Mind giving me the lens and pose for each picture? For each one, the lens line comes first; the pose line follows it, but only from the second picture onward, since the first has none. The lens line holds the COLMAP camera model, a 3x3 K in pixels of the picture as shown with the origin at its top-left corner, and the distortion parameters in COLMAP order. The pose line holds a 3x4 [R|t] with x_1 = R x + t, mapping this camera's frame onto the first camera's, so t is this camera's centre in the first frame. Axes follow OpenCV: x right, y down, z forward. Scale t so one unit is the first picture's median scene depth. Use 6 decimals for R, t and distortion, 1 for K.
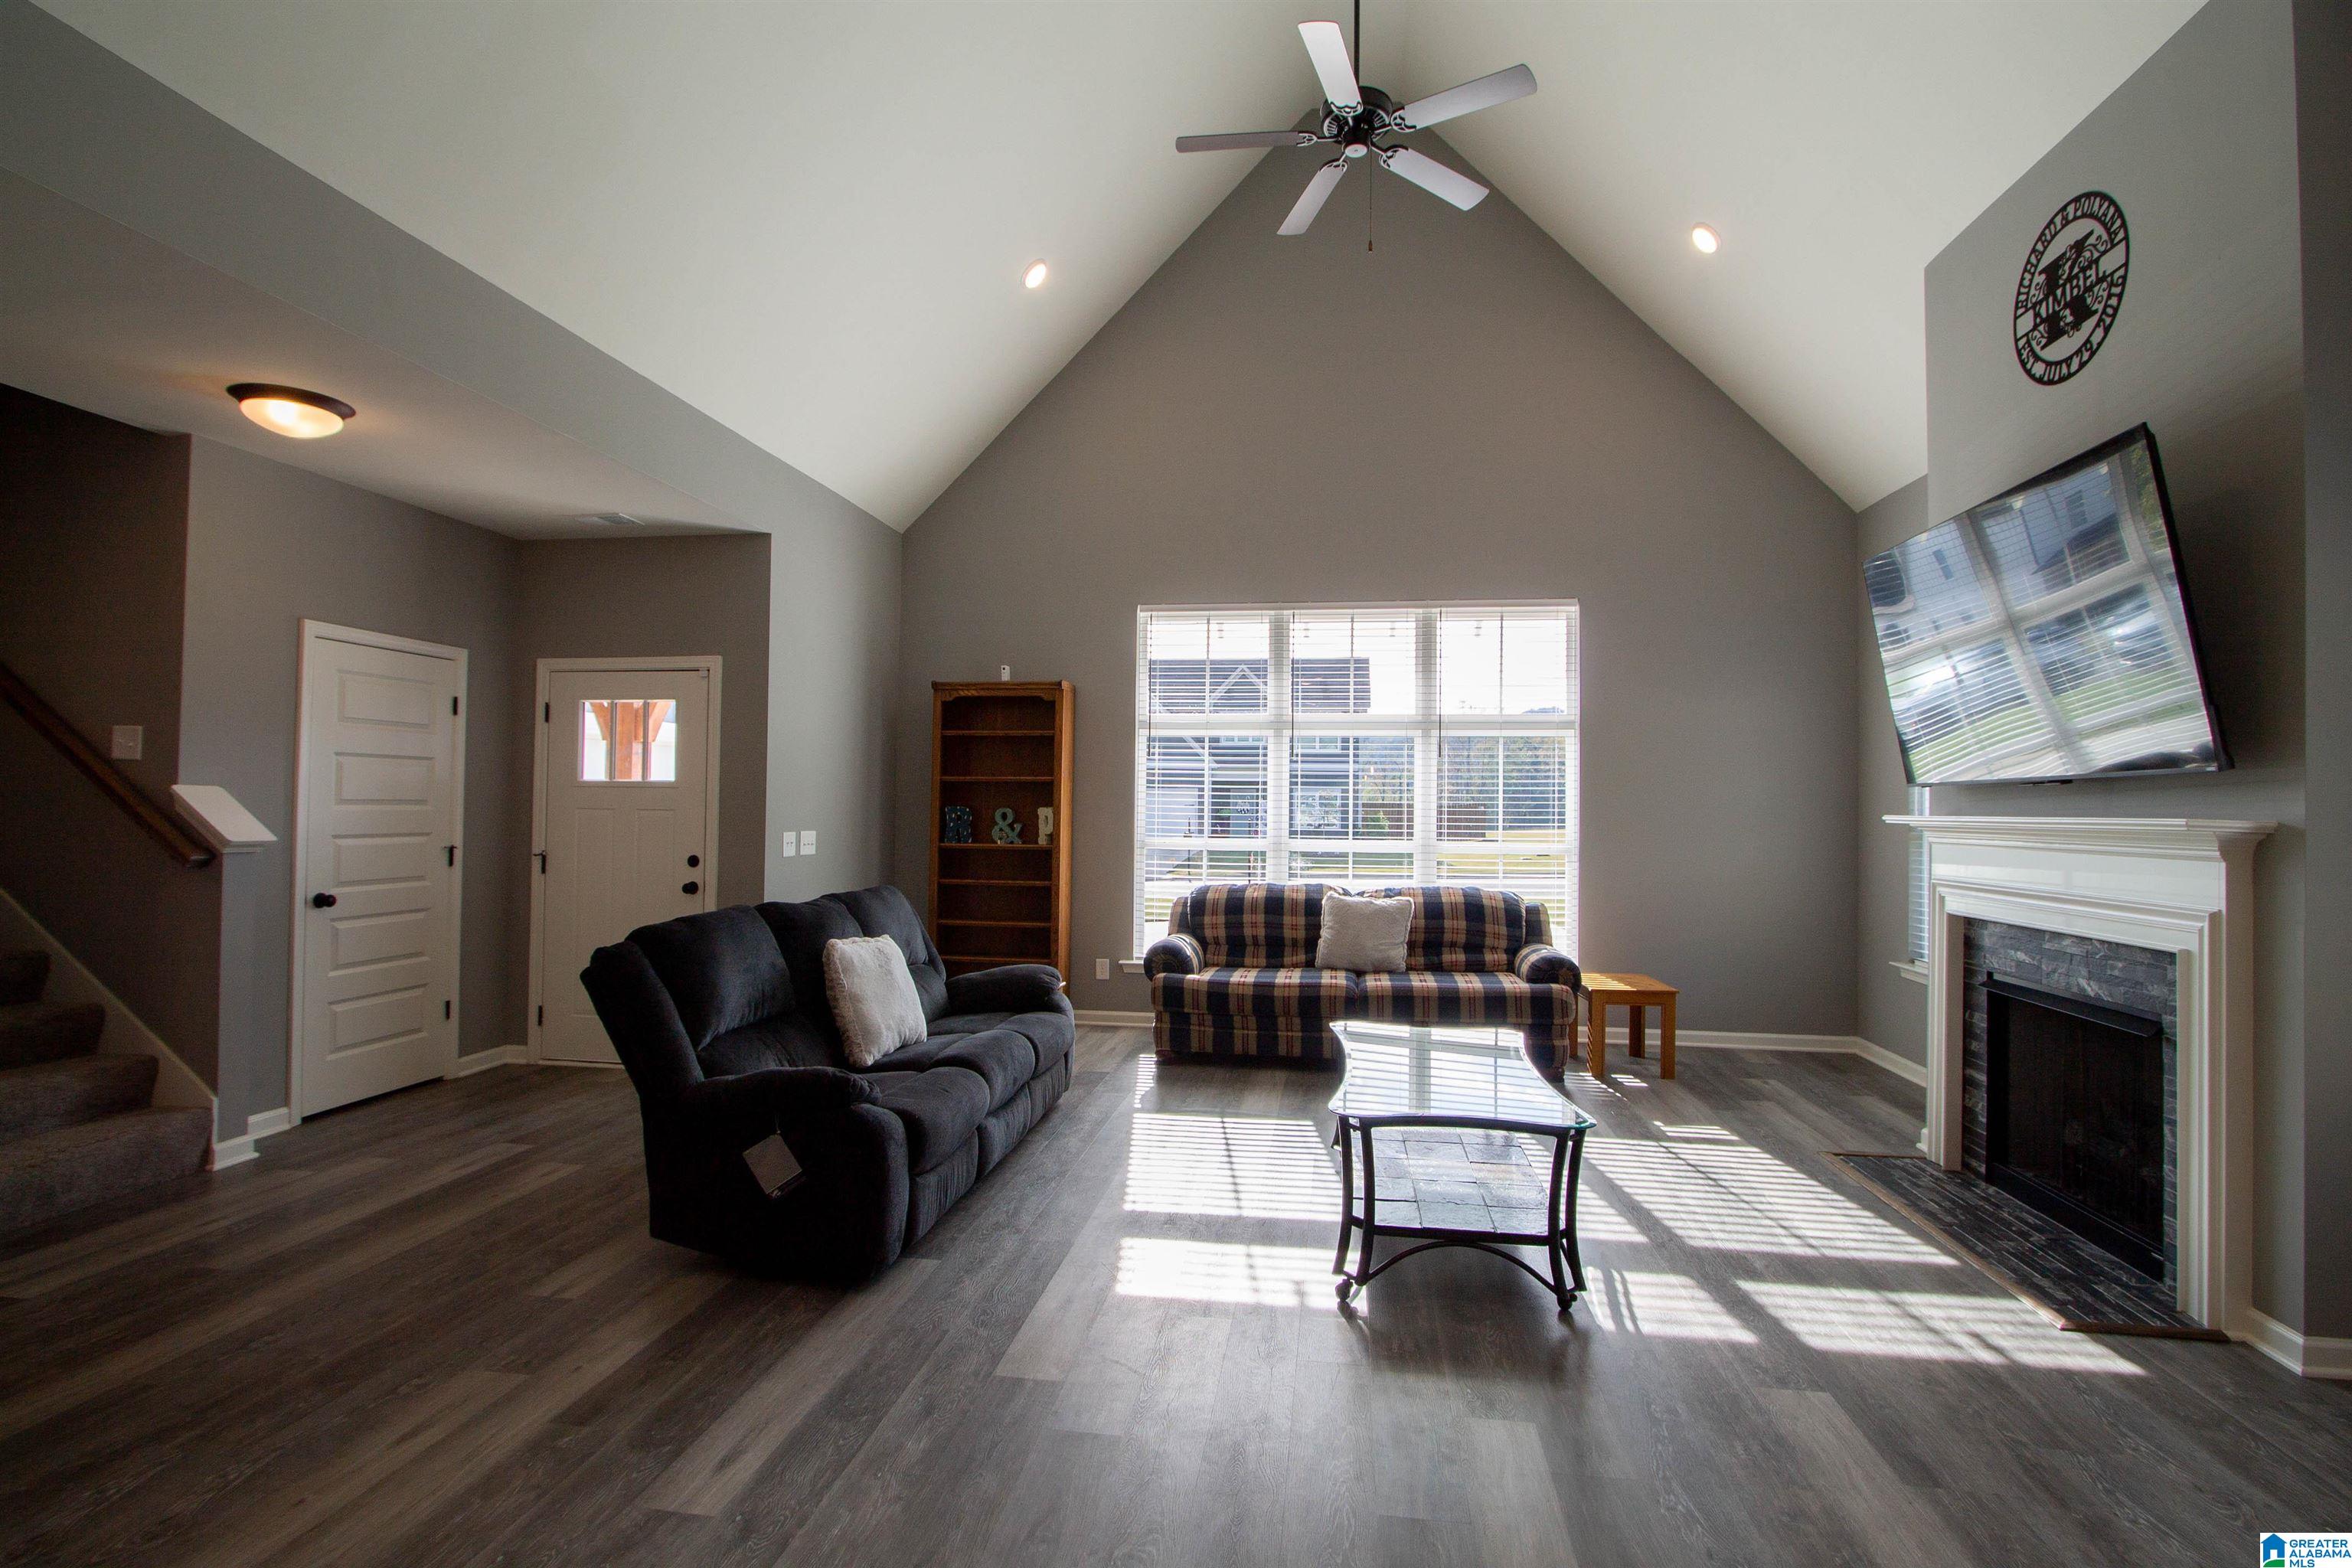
lens RADIAL K [[1118.8, 0, 1185.4], [0, 1118.8, 787.8], [0, 0, 1]] dist [-0.021062, 0.003194]
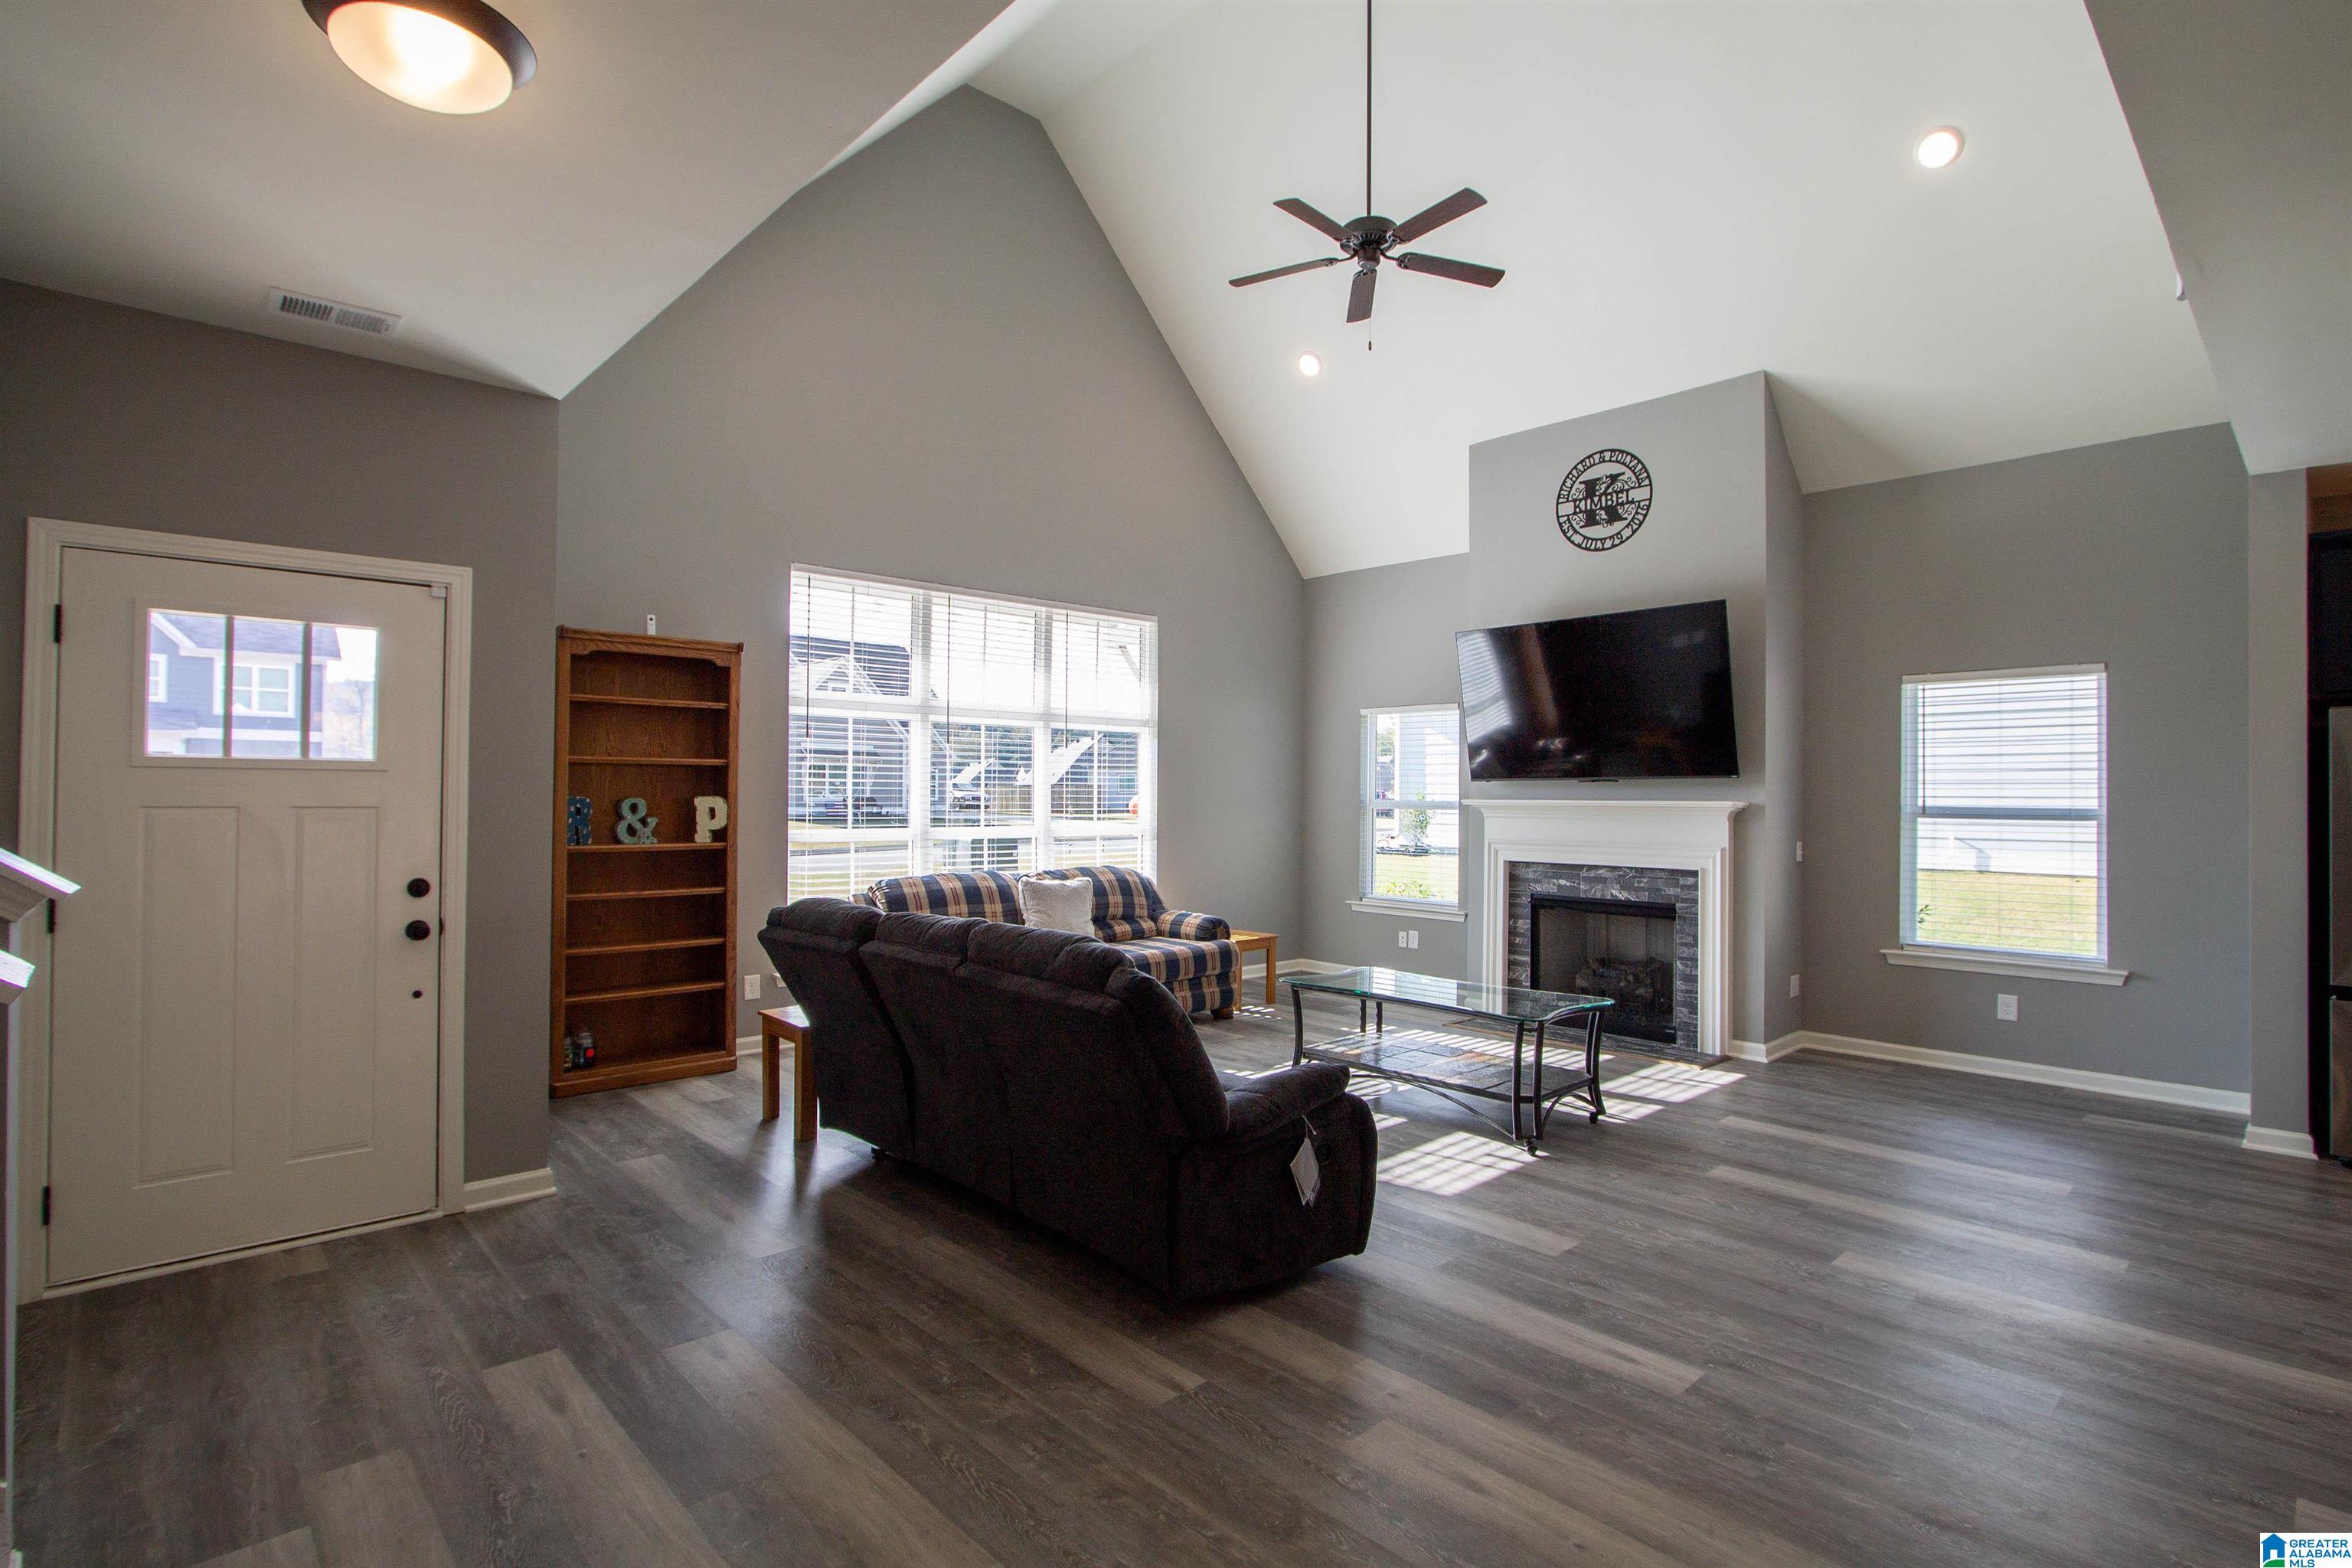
lens RADIAL K [[1118.8, 0, 1226.7], [0, 1118.8, 792.8], [0, 0, 1]] dist [-0.021062, 0.003194]
pose [[0.613934, -0.004112, 0.789346, -0.833295], [-0.012290, 0.999815, 0.014768, -0.003534], [-0.789261, -0.018767, 0.613771, 0.321873]]
